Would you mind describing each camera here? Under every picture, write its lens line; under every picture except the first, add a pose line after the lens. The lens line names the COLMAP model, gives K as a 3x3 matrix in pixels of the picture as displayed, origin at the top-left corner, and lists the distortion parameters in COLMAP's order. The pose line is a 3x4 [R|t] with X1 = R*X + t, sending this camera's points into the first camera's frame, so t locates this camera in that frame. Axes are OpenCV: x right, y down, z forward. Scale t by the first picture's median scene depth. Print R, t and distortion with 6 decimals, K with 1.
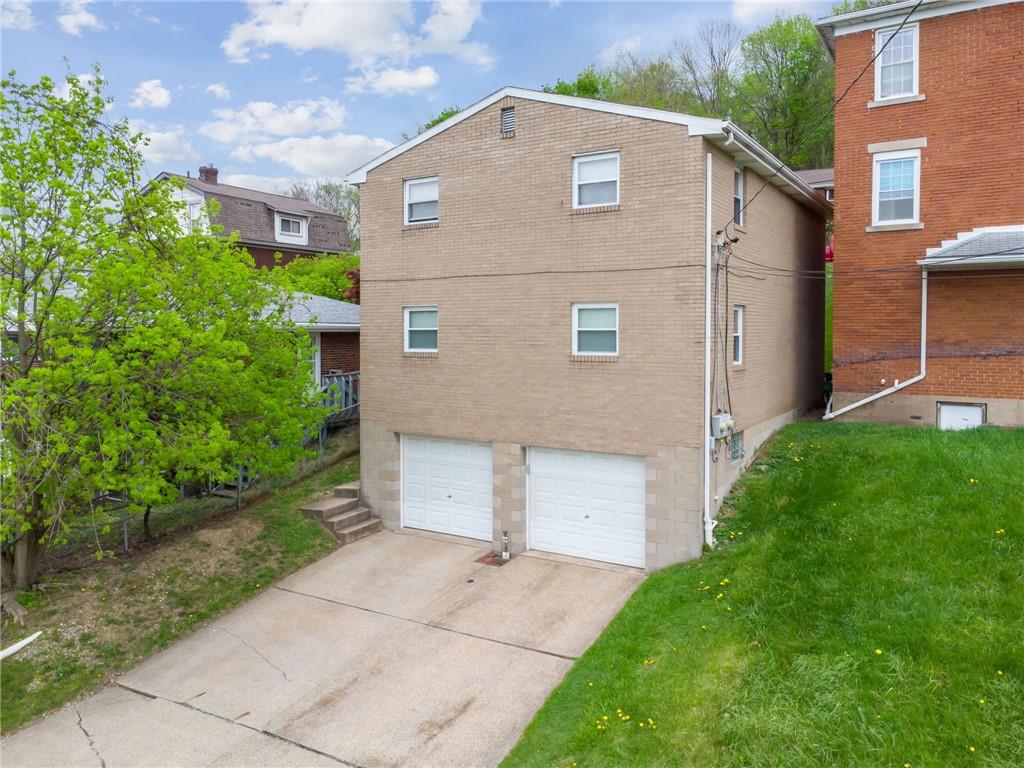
lens RADIAL K [[764.8, 0, 513.8], [0, 764.8, 335.8], [0, 0, 1]] dist [0.006140, -0.000795]
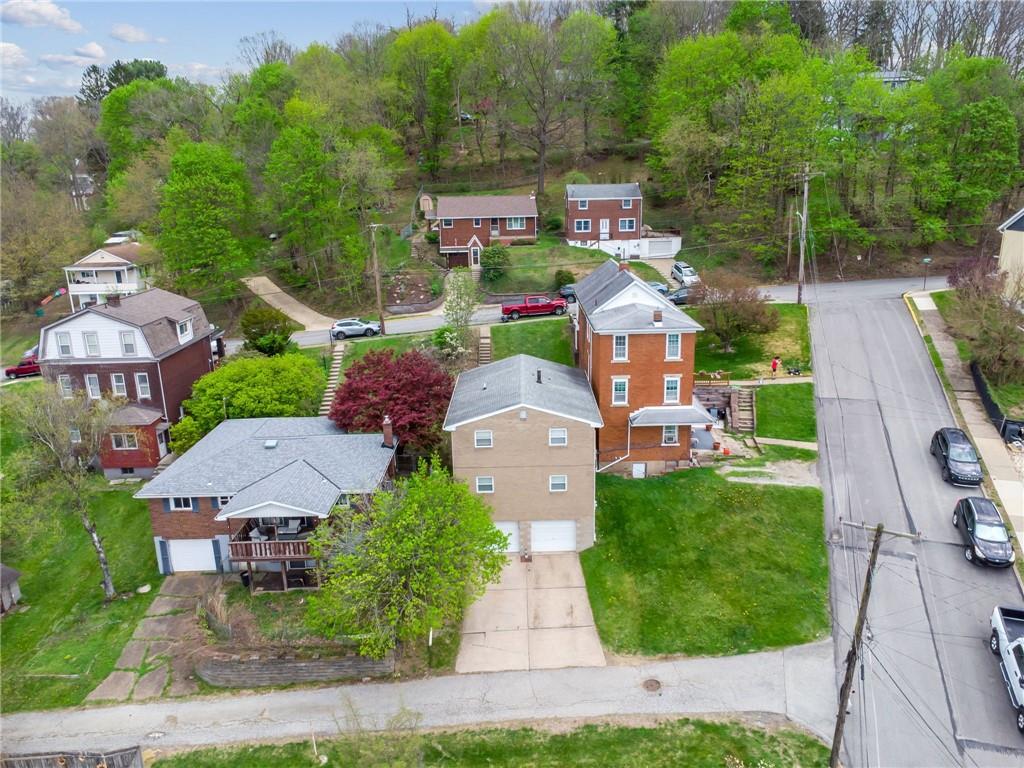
lens RADIAL K [[752.2, 0, 512.0], [0, 752.2, 384.0], [0, 0, 1]] dist [0.003770, -0.001696]
pose [[0.850101, -0.163651, 0.500546, -1.446888], [0.029515, 0.963801, 0.264983, -1.158723], [-0.525791, -0.210489, 0.824159, -1.252112]]
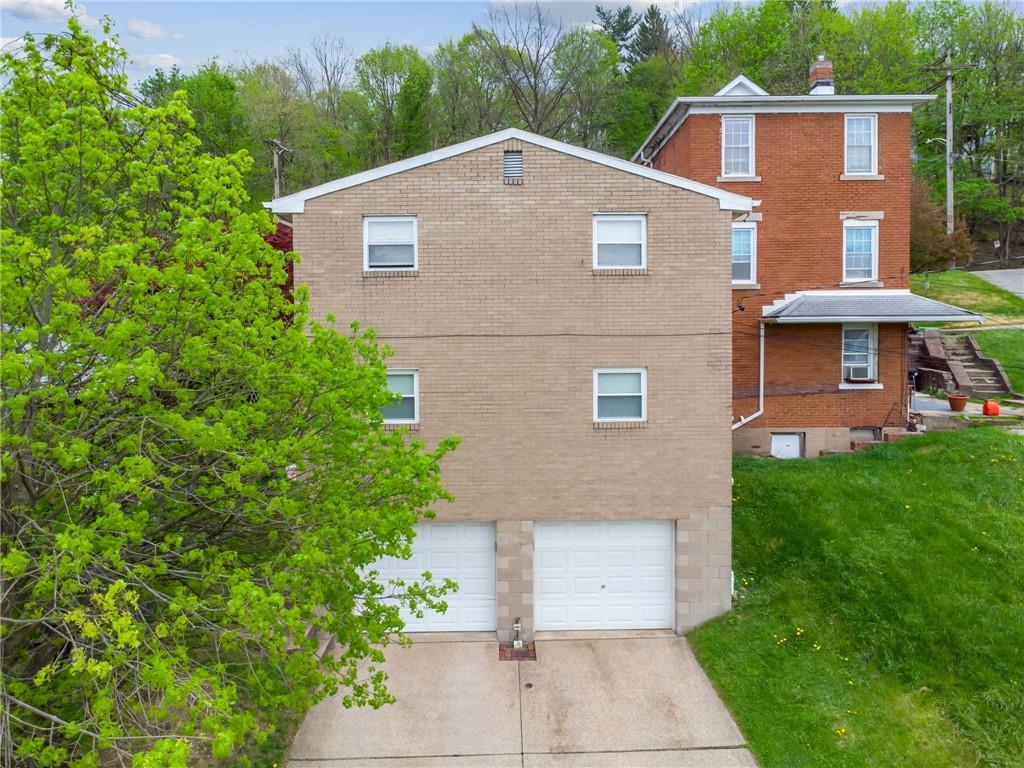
lens RADIAL K [[755.3, 0, 511.2], [0, 755.3, 349.5], [0, 0, 1]] dist [0.005667, 0.001209]
pose [[0.838605, -0.017294, 0.544466, -0.522223], [0.011049, 0.999830, 0.014739, -0.080060], [-0.544628, -0.006344, 0.838654, 0.263008]]
